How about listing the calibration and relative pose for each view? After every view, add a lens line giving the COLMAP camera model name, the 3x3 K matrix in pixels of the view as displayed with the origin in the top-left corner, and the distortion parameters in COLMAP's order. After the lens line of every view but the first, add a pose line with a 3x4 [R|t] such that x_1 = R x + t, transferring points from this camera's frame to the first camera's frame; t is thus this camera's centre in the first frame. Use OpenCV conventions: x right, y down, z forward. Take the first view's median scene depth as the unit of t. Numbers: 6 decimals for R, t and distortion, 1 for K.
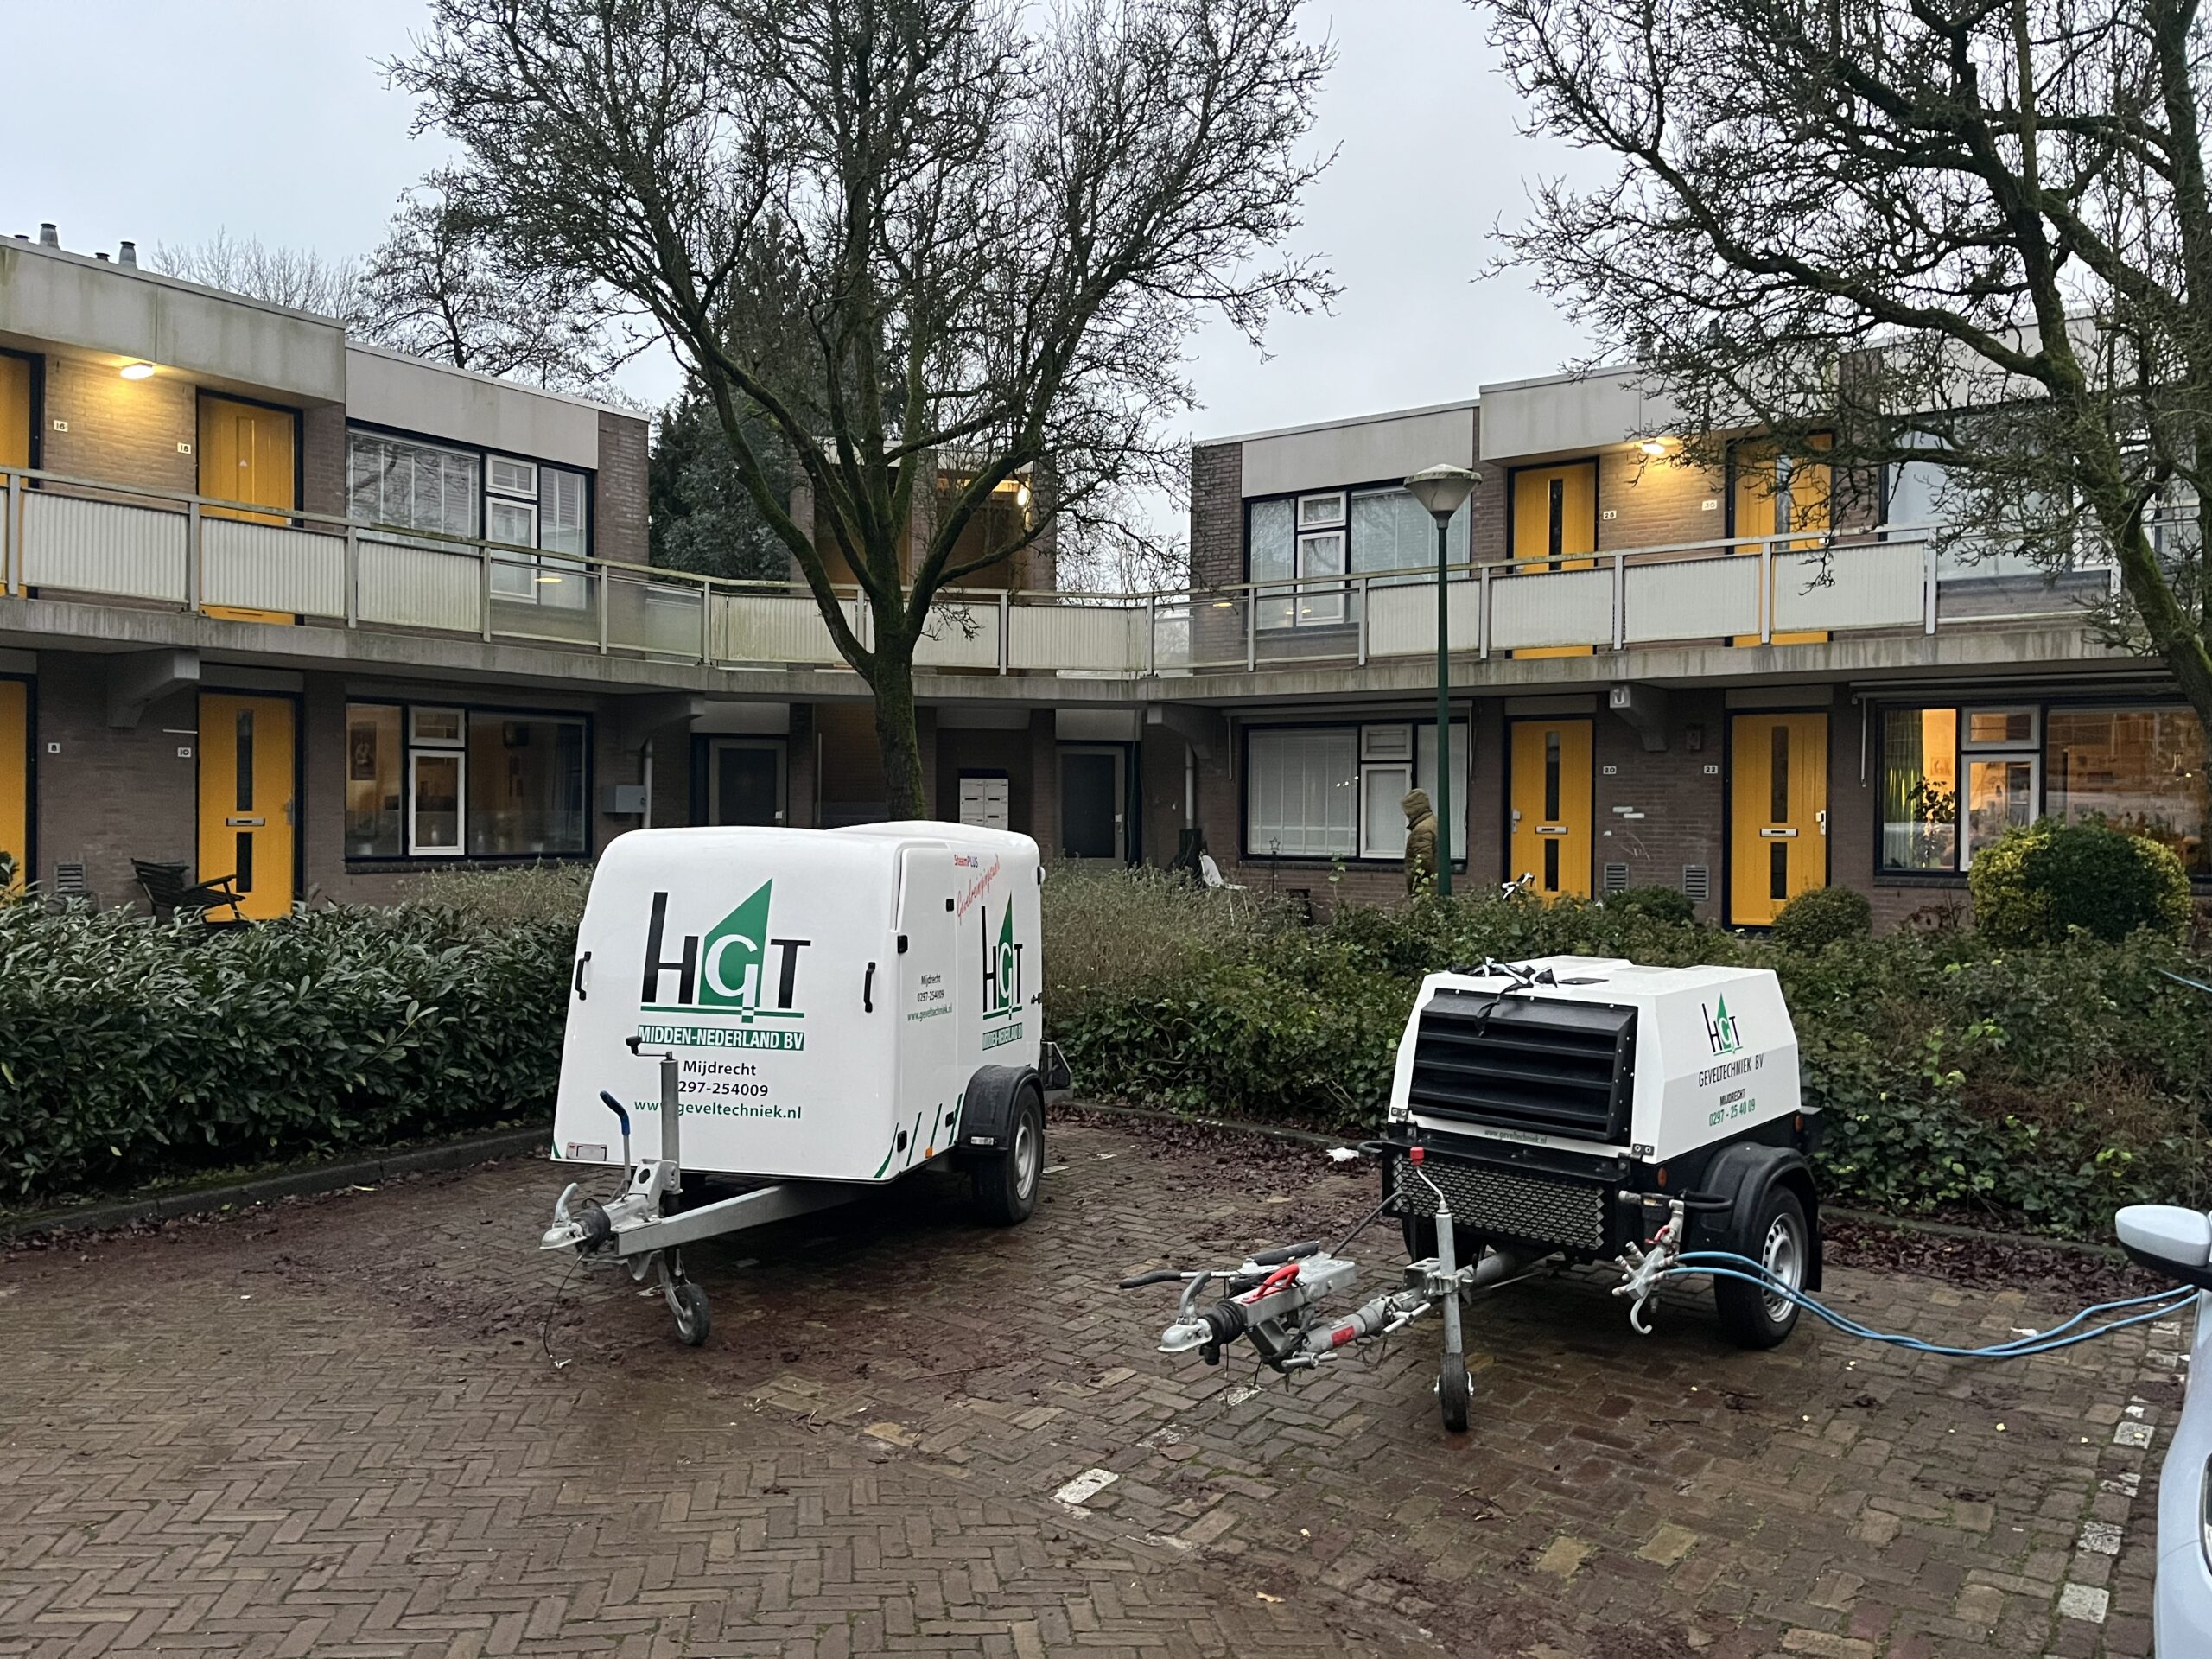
lens RADIAL K [[1650.4, 0, 1106.4], [0, 1650.4, 838.5], [0, 0, 1]] dist [0.079801, -0.112068]
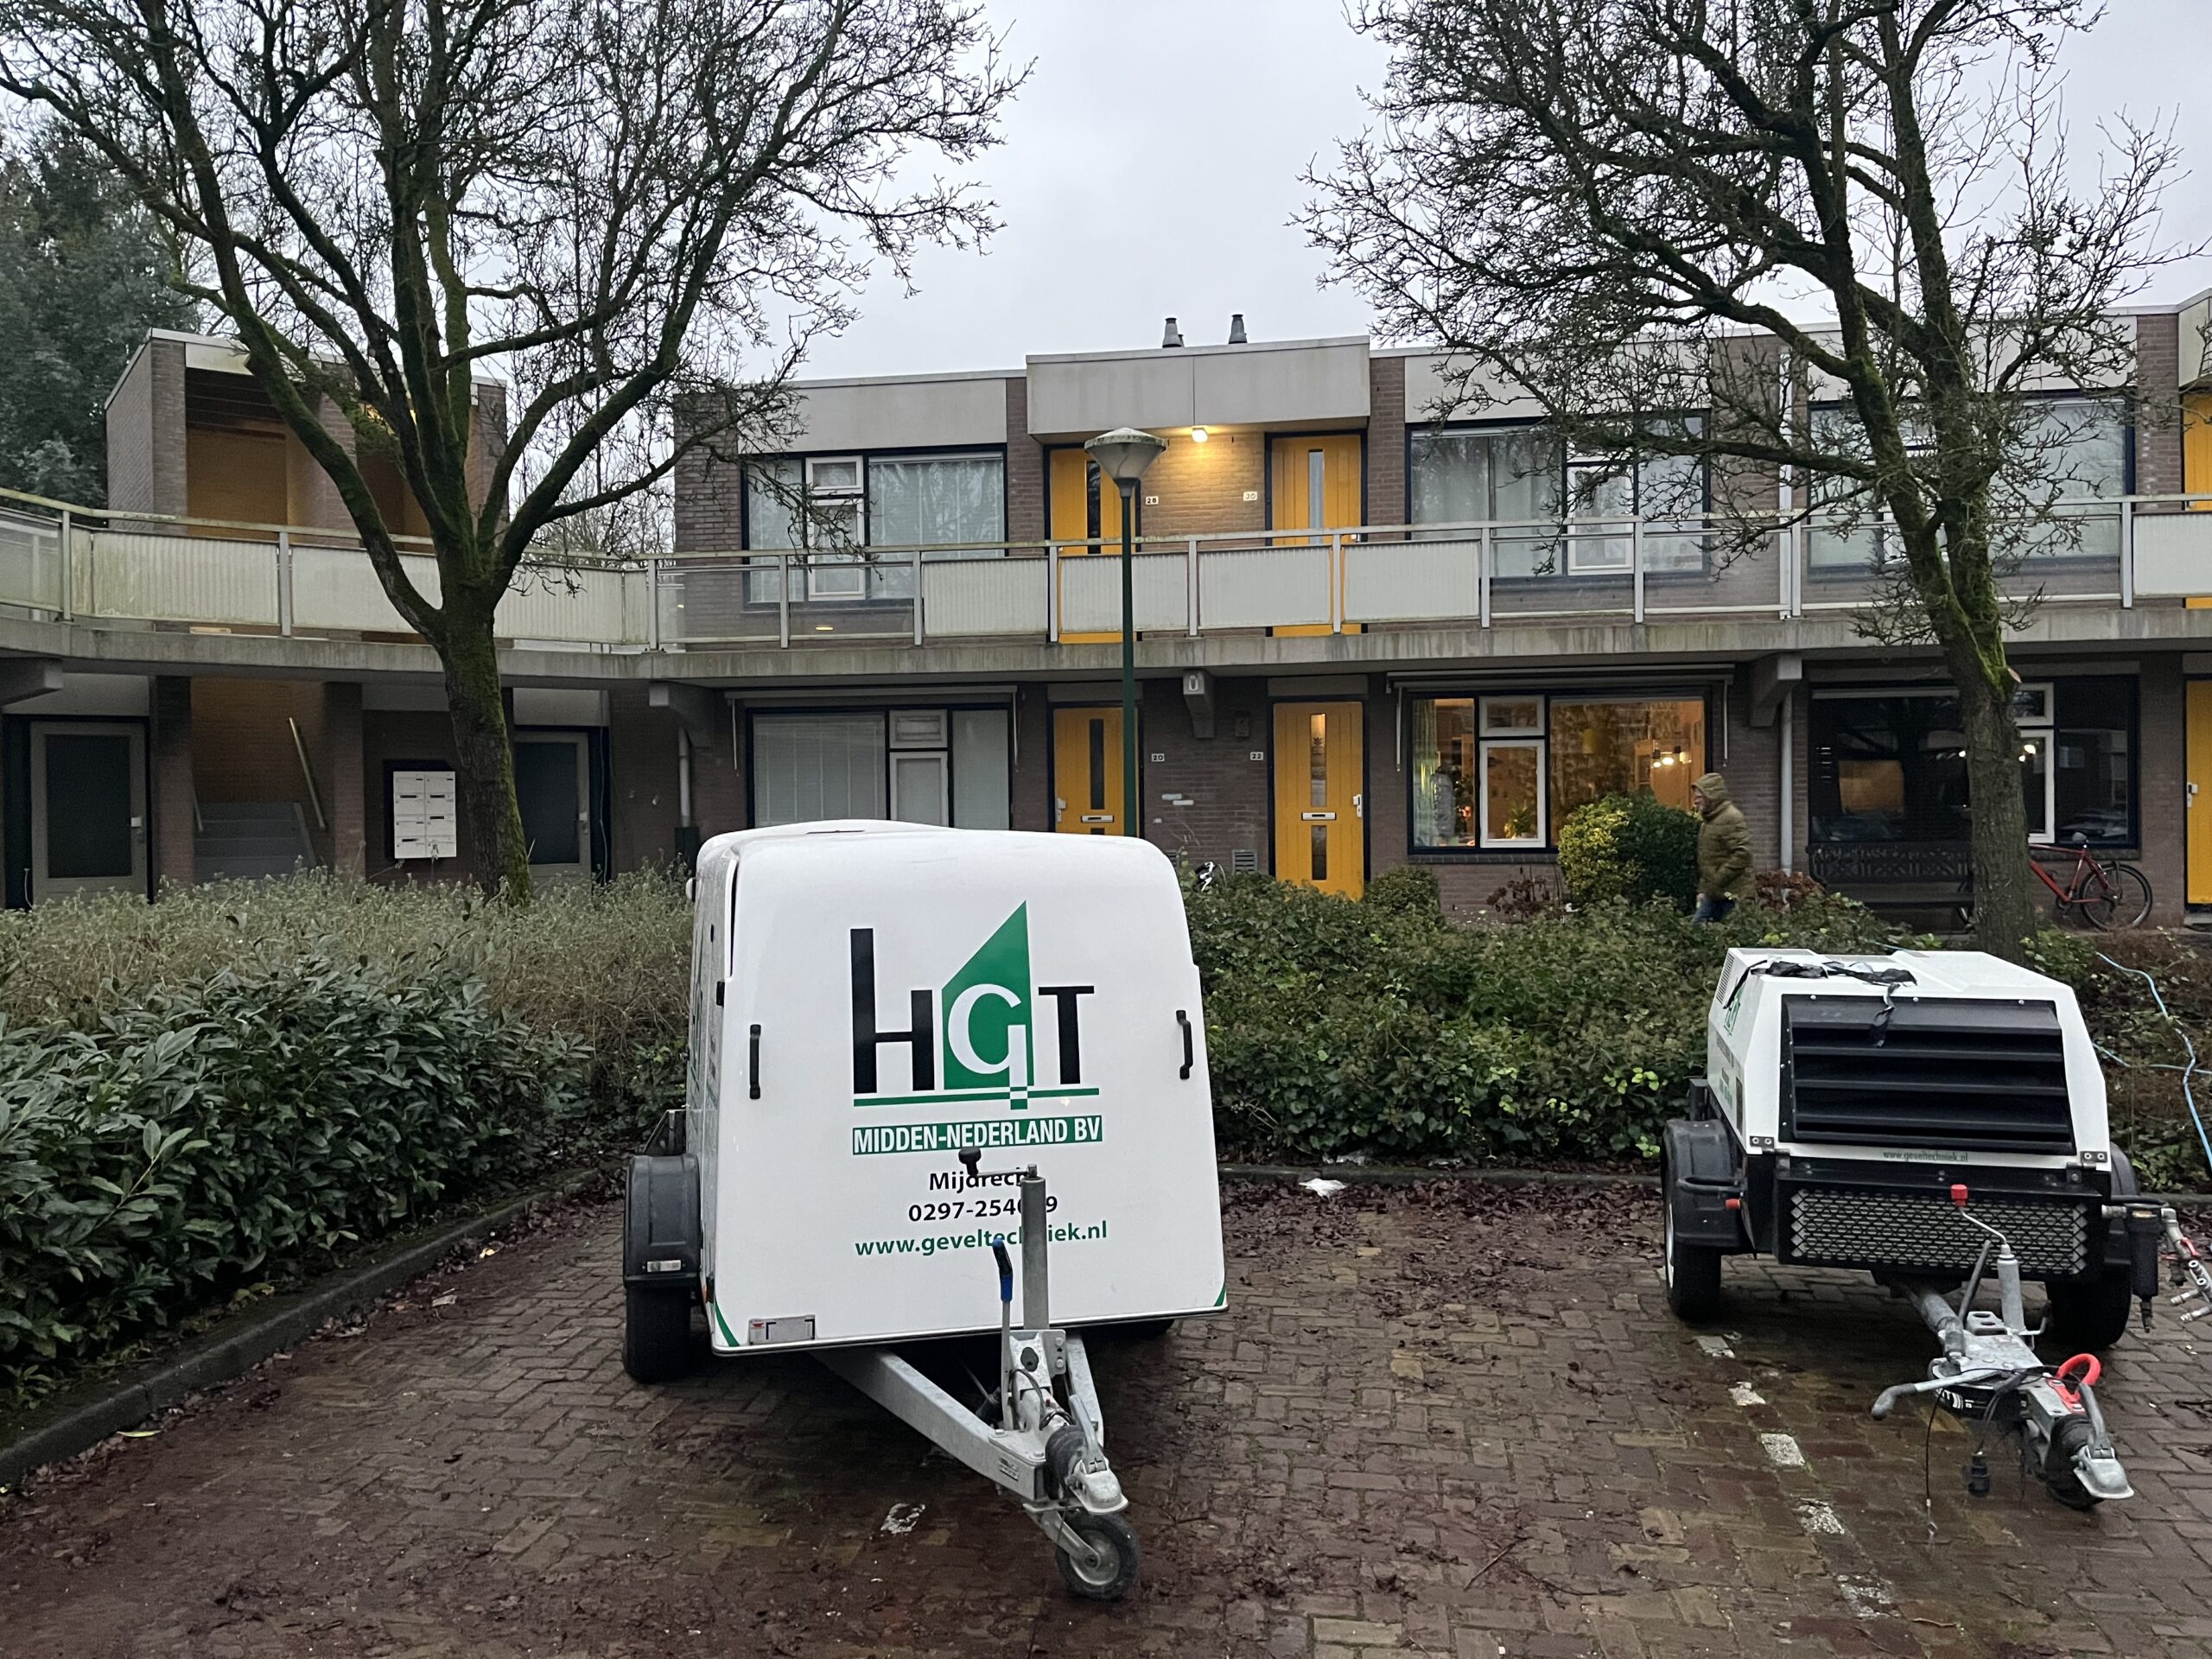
lens RADIAL K [[1664.4, 0, 1106.0], [0, 1664.4, 829.5], [0, 0, 1]] dist [0.086909, -0.114582]
pose [[0.896631, -0.024900, 0.442078, -0.239663], [0.025535, 0.999664, 0.004516, -0.004502], [-0.442042, 0.007239, 0.896965, 0.170480]]
